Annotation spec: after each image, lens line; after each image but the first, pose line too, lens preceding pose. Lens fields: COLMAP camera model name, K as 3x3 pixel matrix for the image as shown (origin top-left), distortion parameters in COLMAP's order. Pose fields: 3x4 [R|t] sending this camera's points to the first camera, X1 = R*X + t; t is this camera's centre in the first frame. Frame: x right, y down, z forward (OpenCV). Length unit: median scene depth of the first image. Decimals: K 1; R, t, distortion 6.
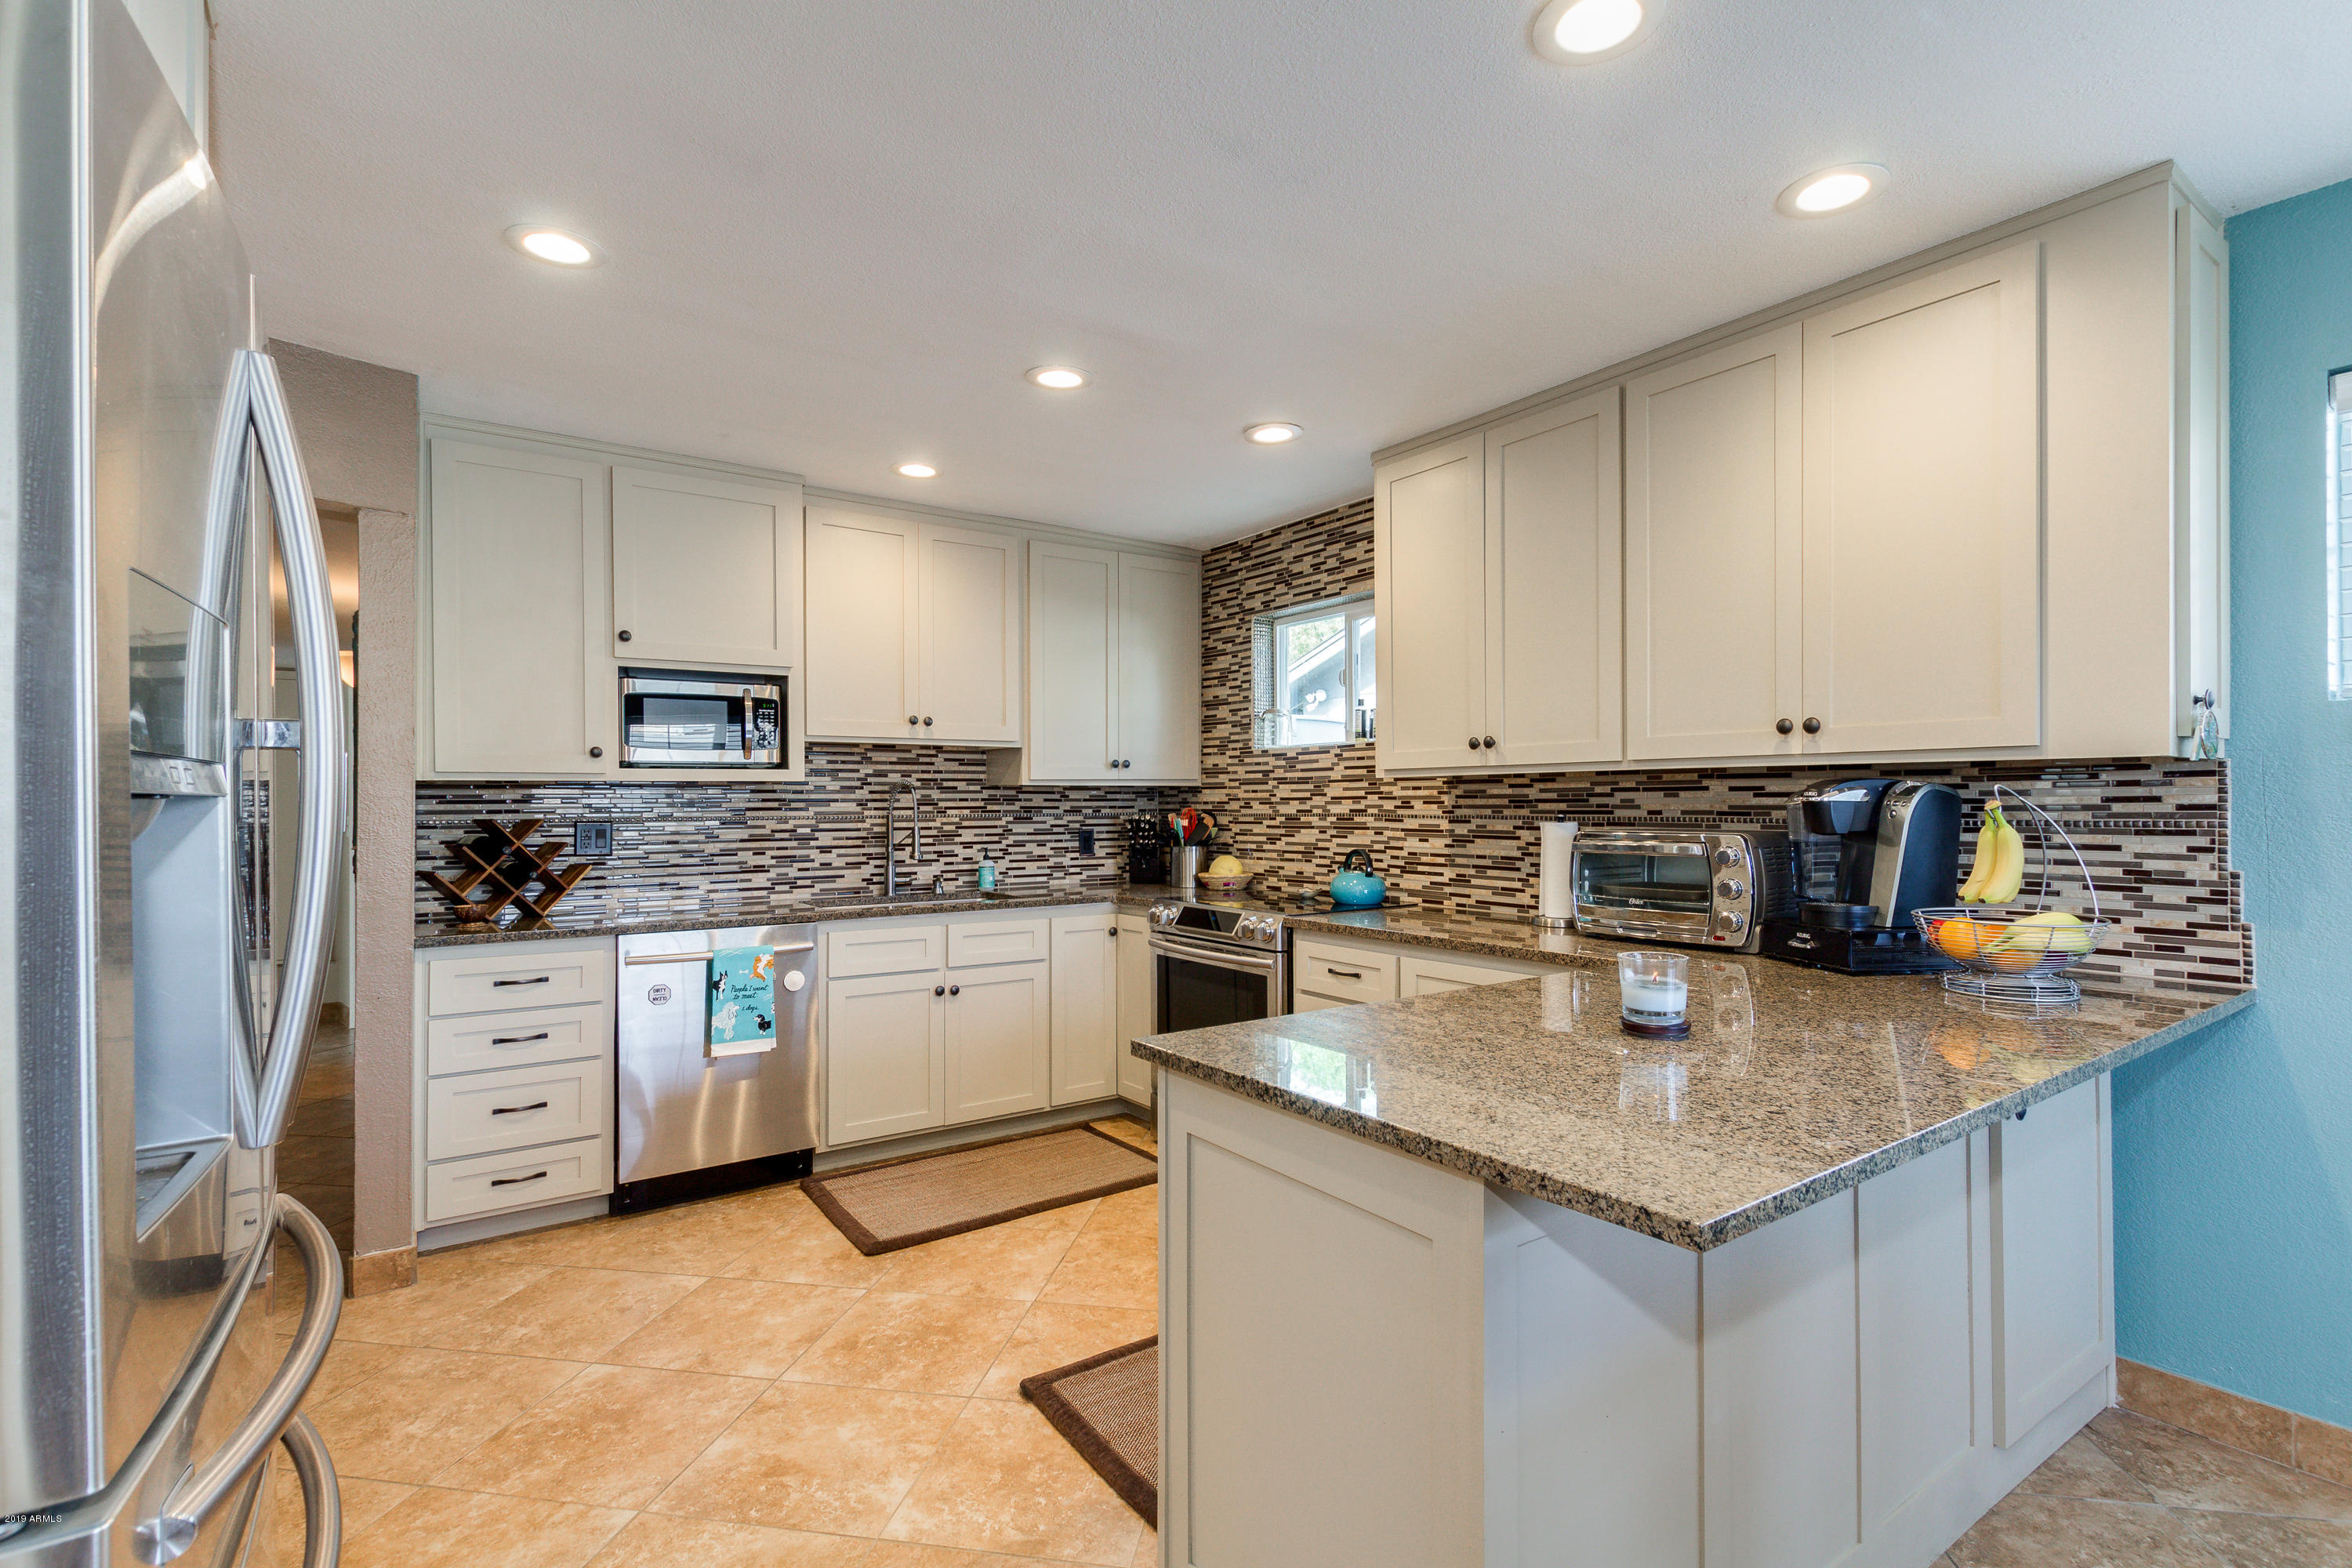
lens RADIAL K [[1079.9, 0, 1188.2], [0, 1079.9, 800.1], [0, 0, 1]] dist [0.004926, -0.003293]
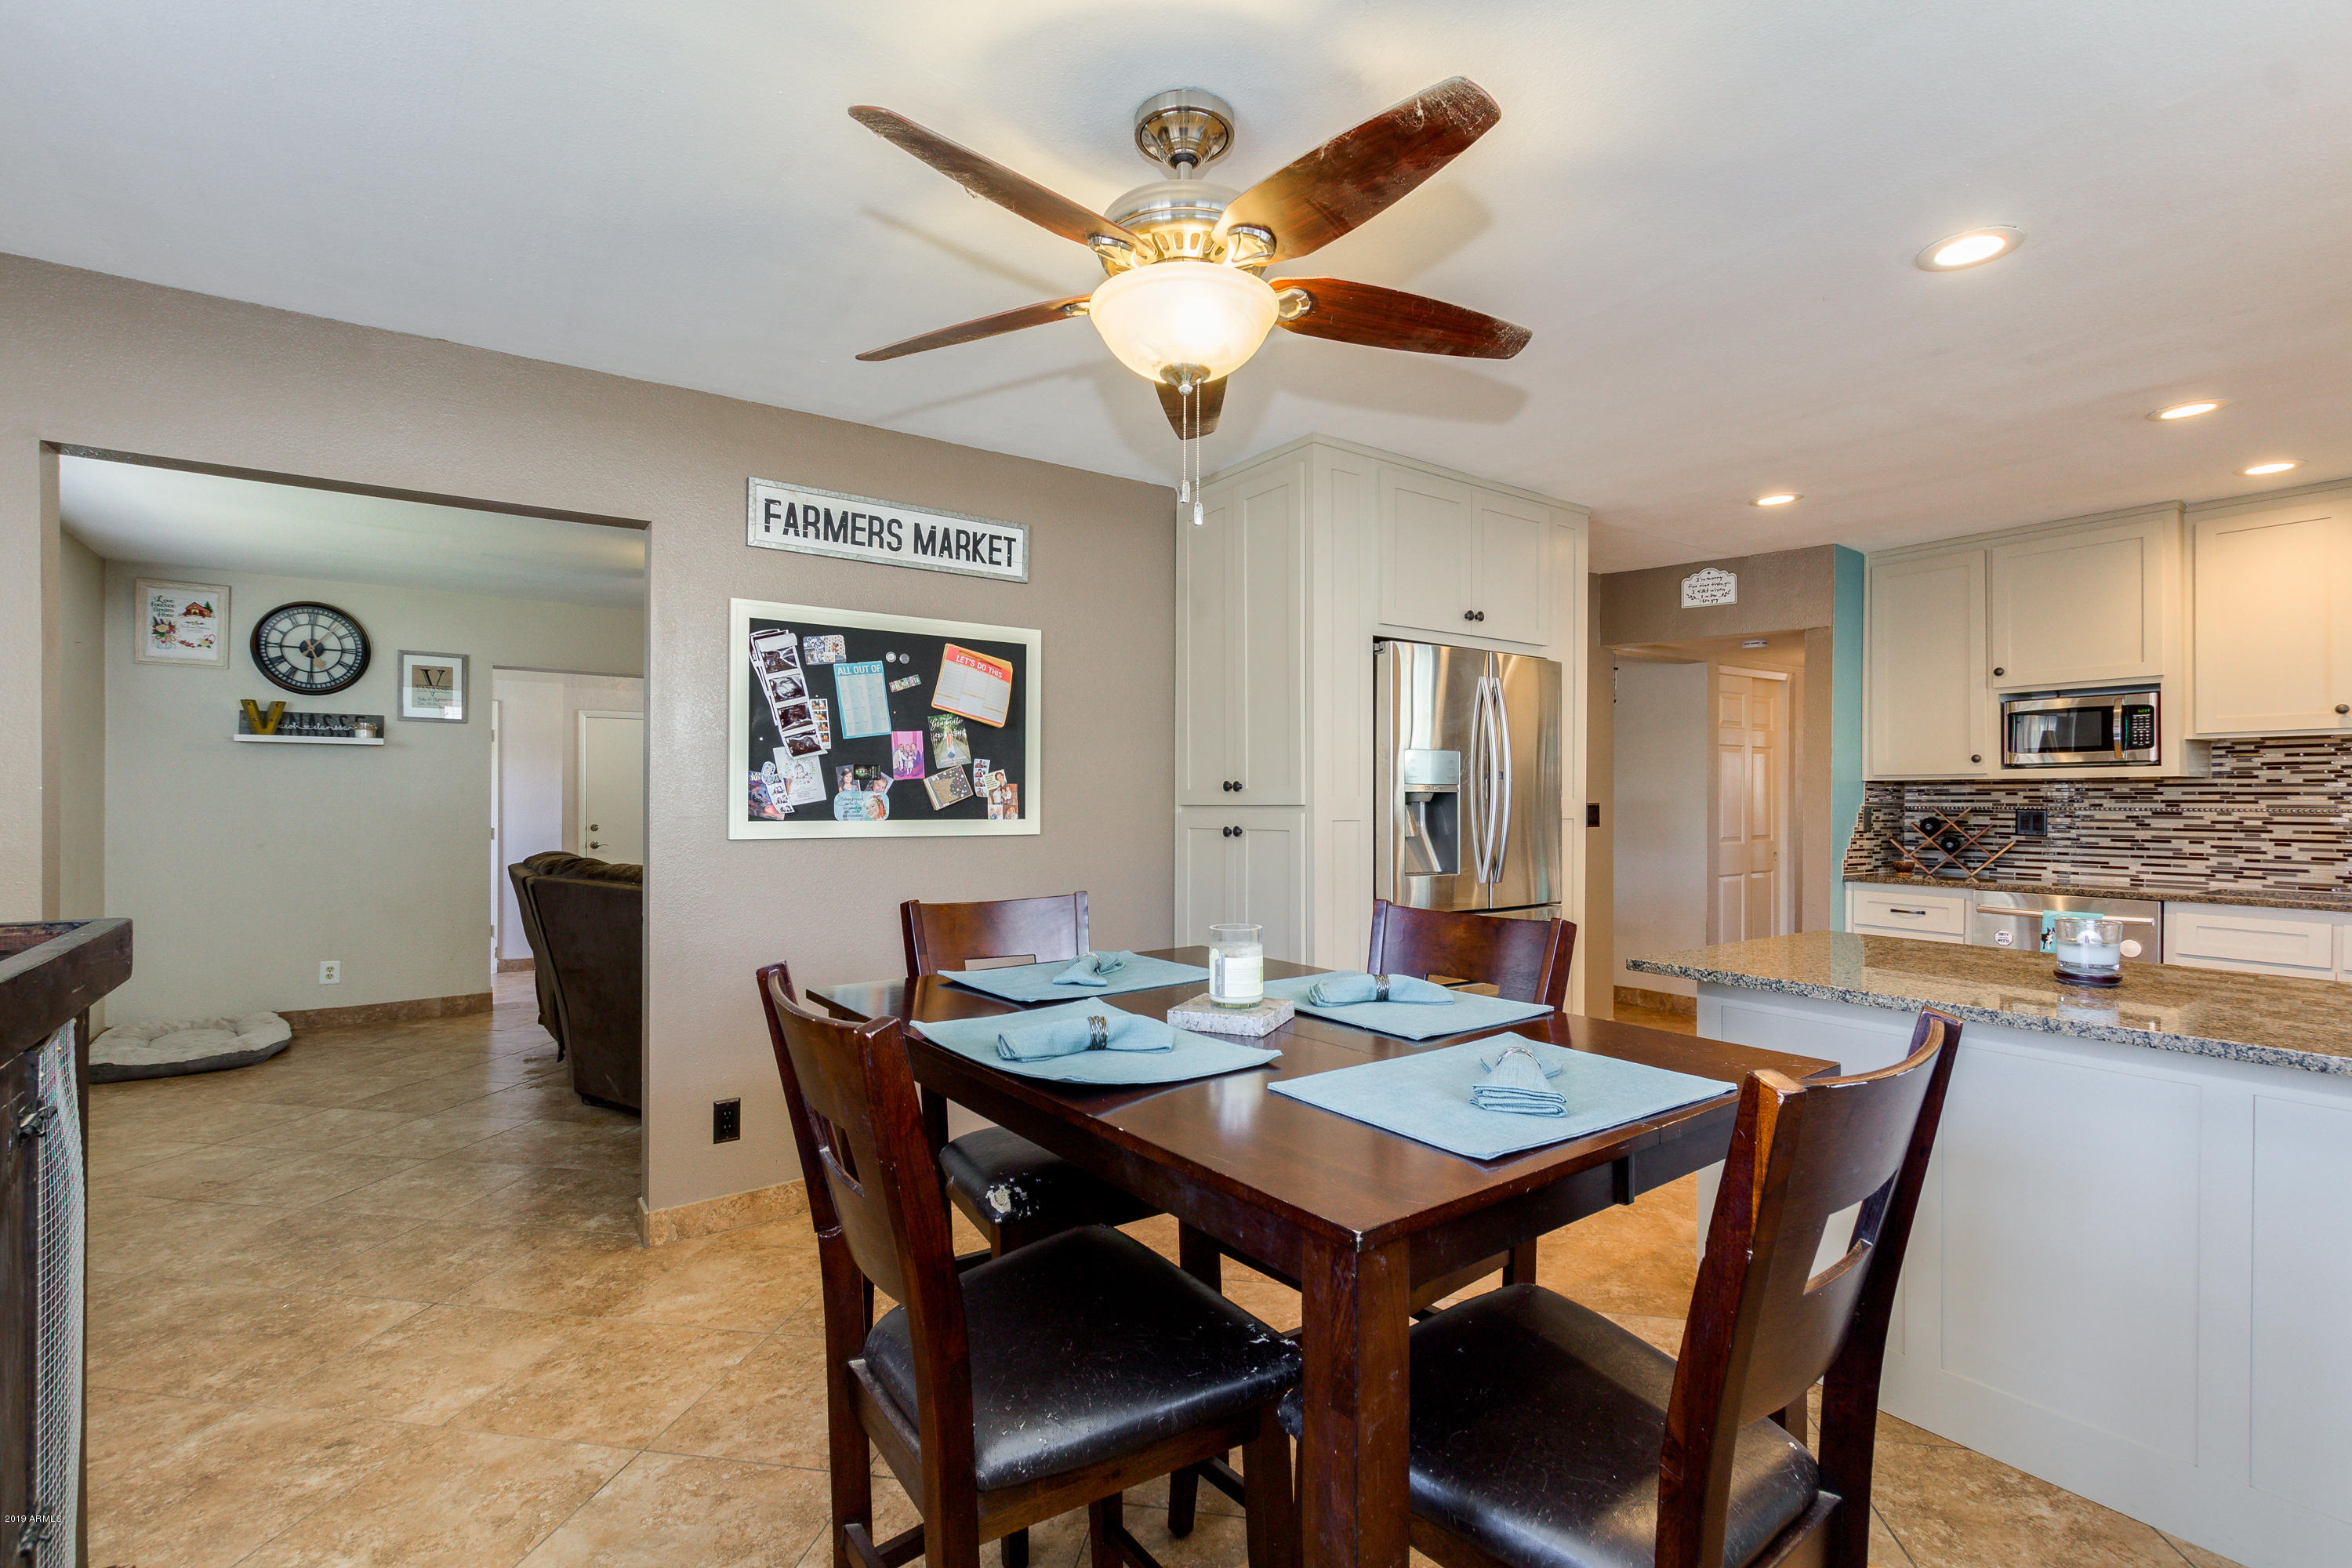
lens RADIAL K [[1079.9, 0, 1173.2], [0, 1079.9, 795.3], [0, 0, 1]] dist [0.004926, -0.003293]
pose [[-0.010404, 0.003507, -0.999940, 0.776402], [-0.000827, 0.999993, 0.003515, -0.000962], [0.999946, 0.000863, -0.010401, -0.018592]]
